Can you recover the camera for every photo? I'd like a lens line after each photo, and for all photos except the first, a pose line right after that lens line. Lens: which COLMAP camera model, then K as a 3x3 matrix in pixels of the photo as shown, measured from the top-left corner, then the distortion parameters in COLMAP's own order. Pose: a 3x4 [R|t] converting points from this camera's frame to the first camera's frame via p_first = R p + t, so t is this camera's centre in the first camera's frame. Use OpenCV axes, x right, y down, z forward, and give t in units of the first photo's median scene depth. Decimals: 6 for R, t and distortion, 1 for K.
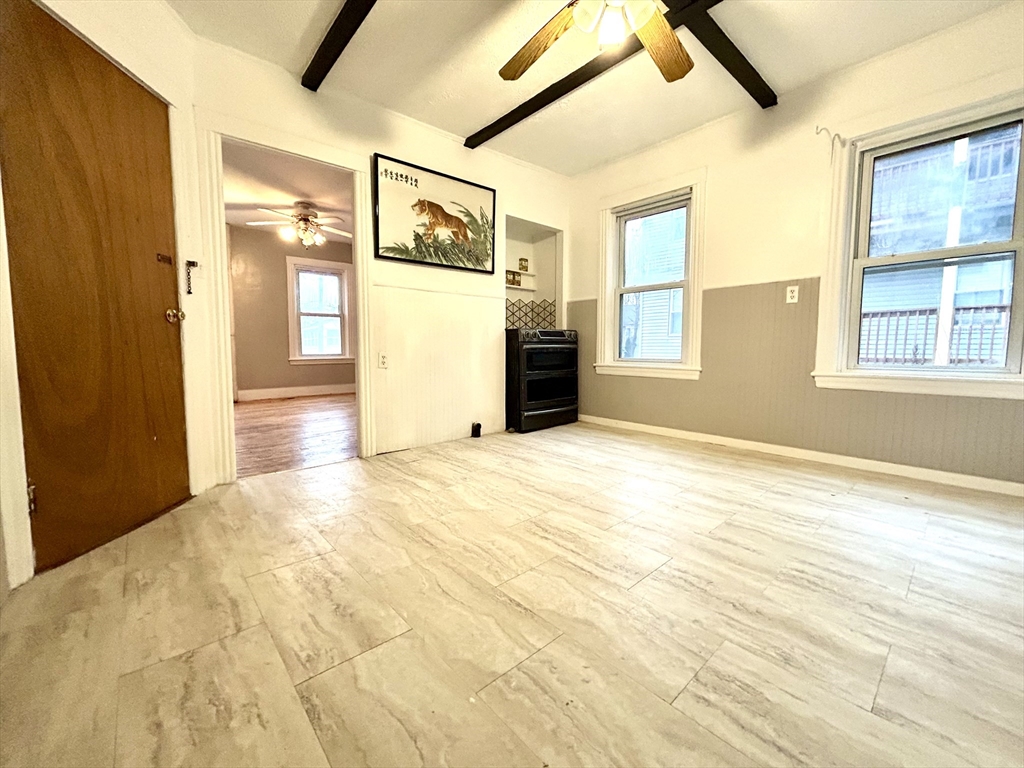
lens RADIAL K [[412.5, 0, 508.4], [0, 412.5, 378.8], [0, 0, 1]] dist [0.002147, 0.000836]
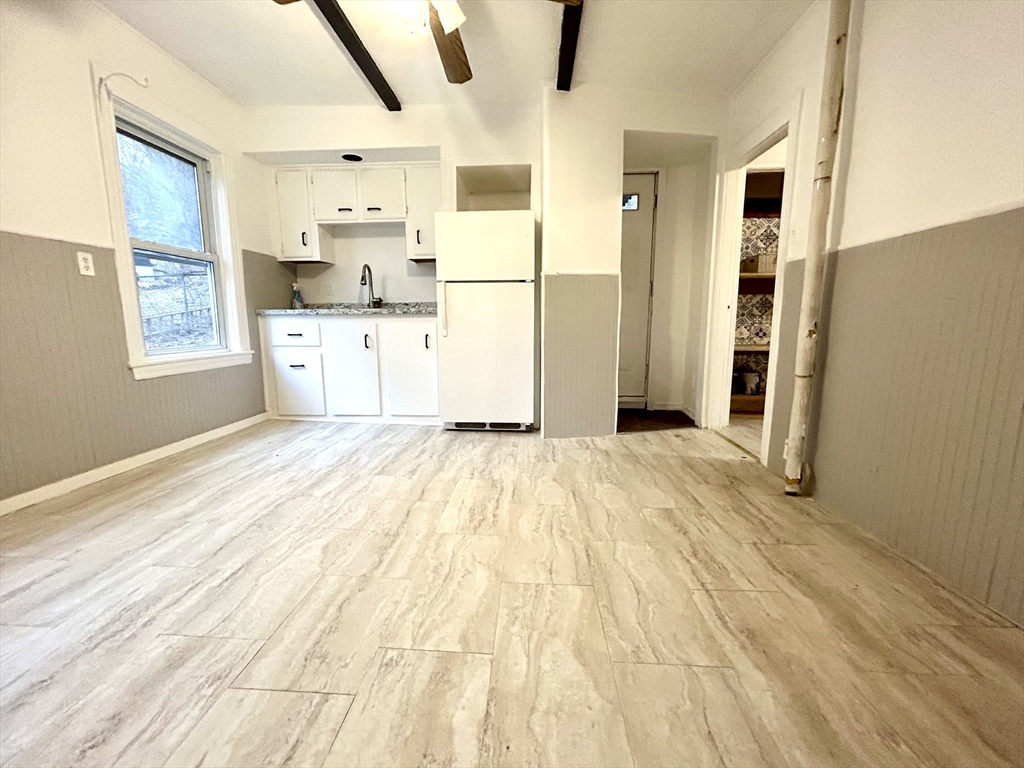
lens RADIAL K [[412.5, 0, 512.9], [0, 412.5, 380.0], [0, 0, 1]] dist [0.002147, 0.000836]
pose [[-0.713350, -0.102654, 0.693249, -0.580936], [0.049197, 0.979438, 0.195655, -0.153875], [-0.699079, 0.173677, -0.693632, 1.453523]]
